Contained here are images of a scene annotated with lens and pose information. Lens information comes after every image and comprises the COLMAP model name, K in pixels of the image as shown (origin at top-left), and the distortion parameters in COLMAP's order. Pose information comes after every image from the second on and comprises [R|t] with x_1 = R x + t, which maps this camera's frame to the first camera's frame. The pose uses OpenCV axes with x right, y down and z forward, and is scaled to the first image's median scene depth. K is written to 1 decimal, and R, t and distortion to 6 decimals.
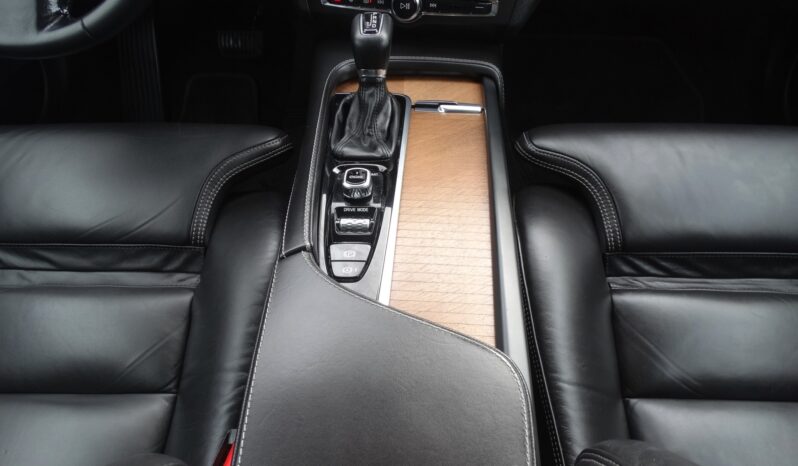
lens RADIAL K [[572.1, 0, 399.0], [0, 572.1, 233.0], [0, 0, 1]] dist [-0.003283, 0.003241]
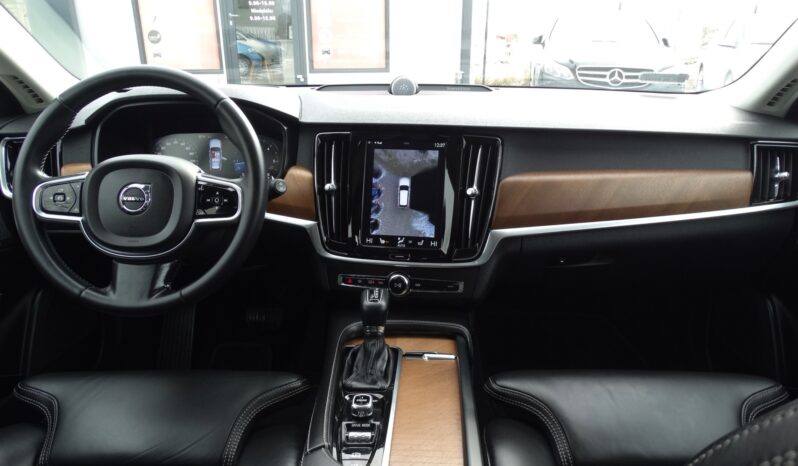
lens RADIAL K [[572.1, 0, 399.0], [0, 572.1, 233.0], [0, 0, 1]] dist [-0.003283, 0.003241]
pose [[0.999928, 0.005018, 0.010915, -0.003121], [0.000724, 0.881744, -0.471728, 0.165212], [-0.011991, 0.471702, 0.881676, -0.327427]]
